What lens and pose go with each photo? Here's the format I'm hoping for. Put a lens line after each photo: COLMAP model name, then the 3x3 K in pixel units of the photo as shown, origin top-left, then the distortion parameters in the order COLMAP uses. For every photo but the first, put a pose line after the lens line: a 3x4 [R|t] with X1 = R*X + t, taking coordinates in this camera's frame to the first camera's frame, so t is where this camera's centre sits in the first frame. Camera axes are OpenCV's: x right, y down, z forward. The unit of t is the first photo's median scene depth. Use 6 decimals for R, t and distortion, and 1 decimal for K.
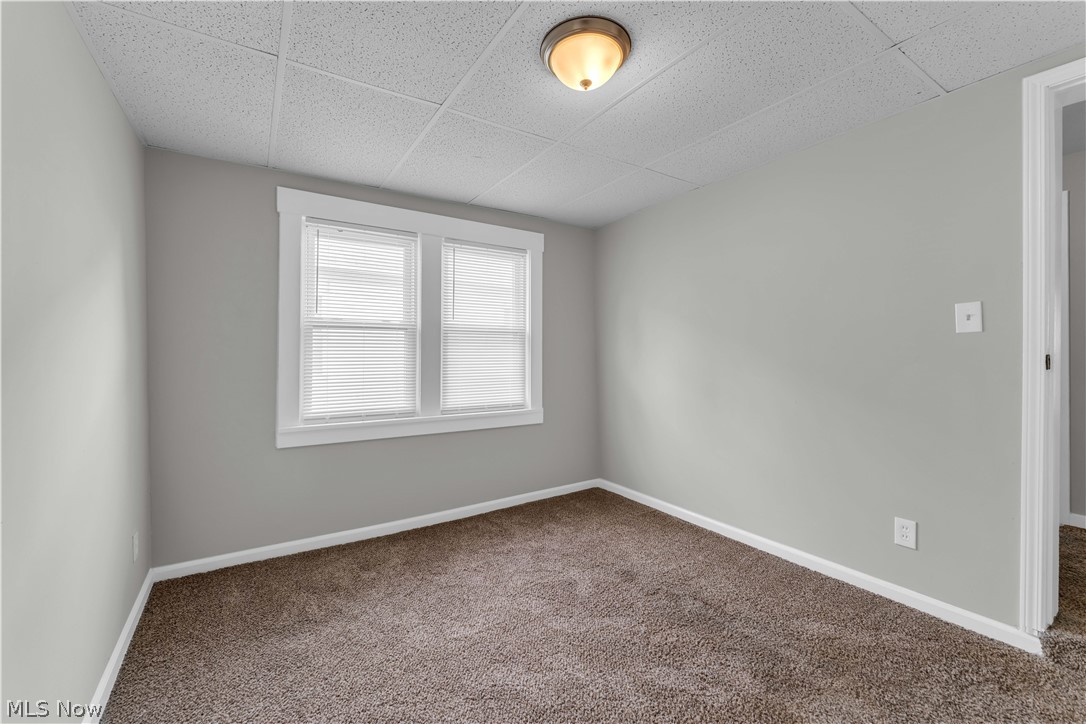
lens RADIAL K [[446.2, 0, 541.2], [0, 446.2, 359.0], [0, 0, 1]] dist [0.001728, 0.000170]
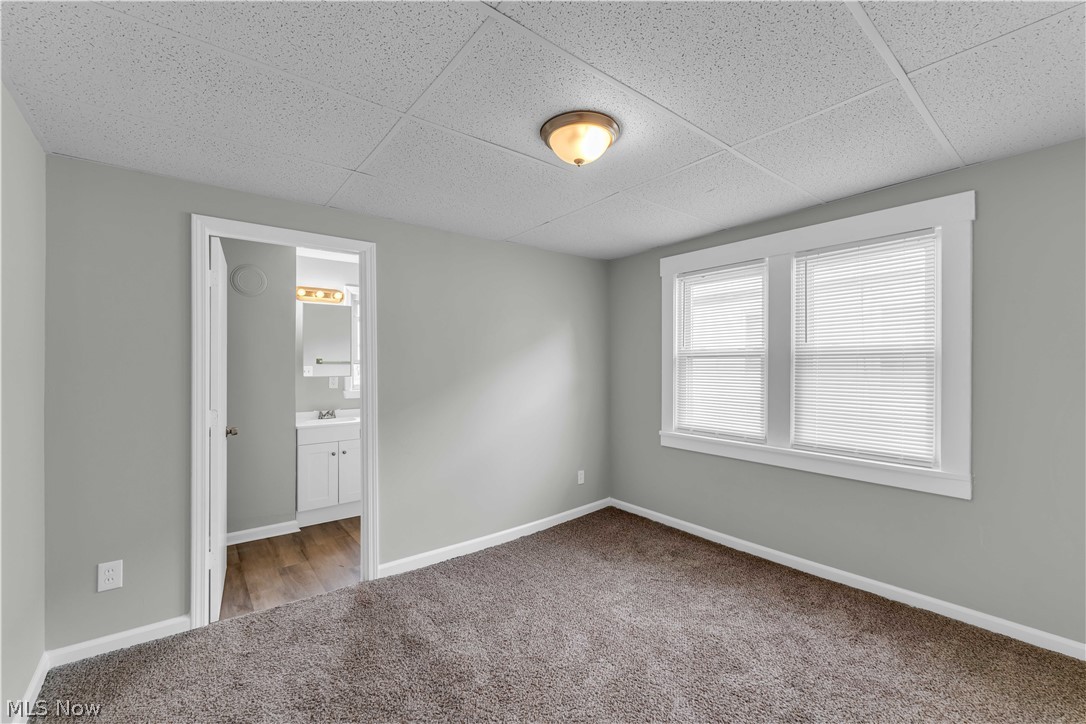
lens RADIAL K [[446.2, 0, 545.5], [0, 446.2, 362.5], [0, 0, 1]] dist [0.001728, 0.000170]
pose [[0.104969, 0.001654, -0.994474, 0.741394], [-0.003898, 0.999992, 0.001252, -0.058219], [0.994468, 0.003746, 0.104974, 0.477195]]
